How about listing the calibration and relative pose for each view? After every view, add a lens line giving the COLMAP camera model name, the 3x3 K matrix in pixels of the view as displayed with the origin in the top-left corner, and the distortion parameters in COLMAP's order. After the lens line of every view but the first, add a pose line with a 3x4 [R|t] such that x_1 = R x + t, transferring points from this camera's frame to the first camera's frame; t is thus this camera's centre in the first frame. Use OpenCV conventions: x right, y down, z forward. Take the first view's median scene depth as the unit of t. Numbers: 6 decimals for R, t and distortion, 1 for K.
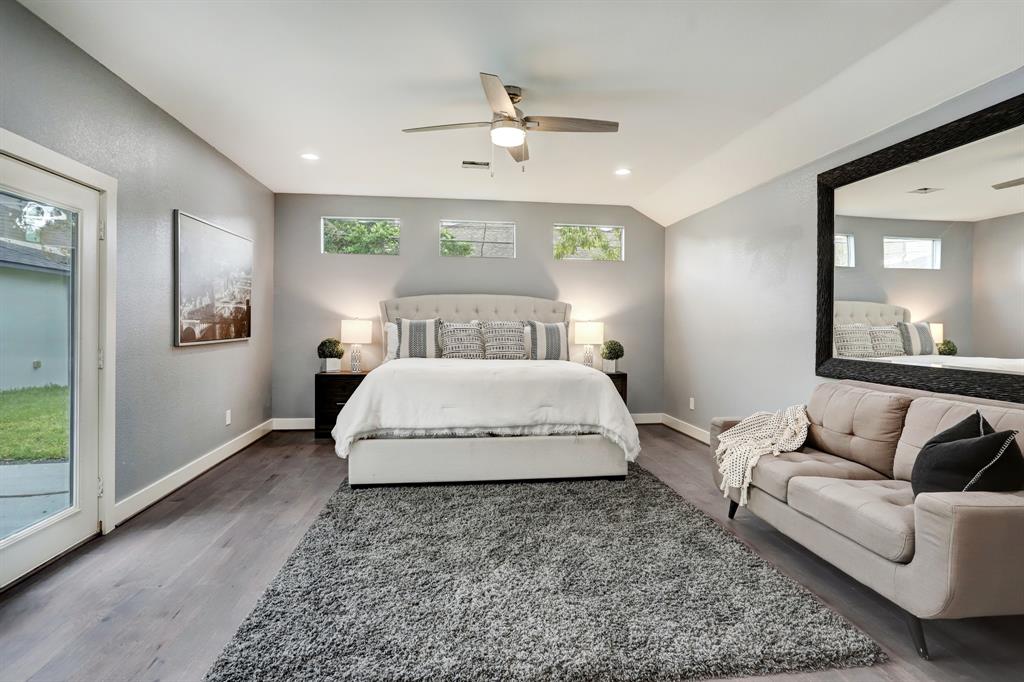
lens RADIAL K [[501.5, 0, 559.0], [0, 501.5, 329.5], [0, 0, 1]] dist [-0.037085, 0.012089]
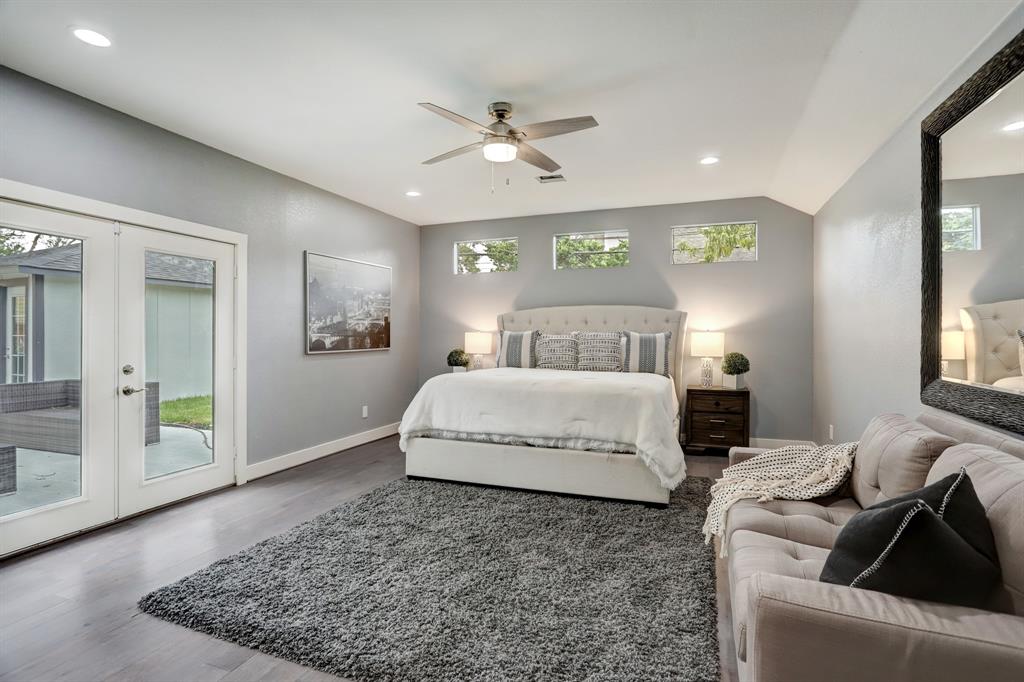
lens RADIAL K [[501.5, 0, 507.6], [0, 501.5, 338.8], [0, 0, 1]] dist [-0.037085, 0.012089]
pose [[0.873121, -0.004867, -0.487480, 0.328197], [0.002658, 0.999983, -0.005224, 0.001638], [0.487497, 0.003266, 0.873119, 0.090994]]
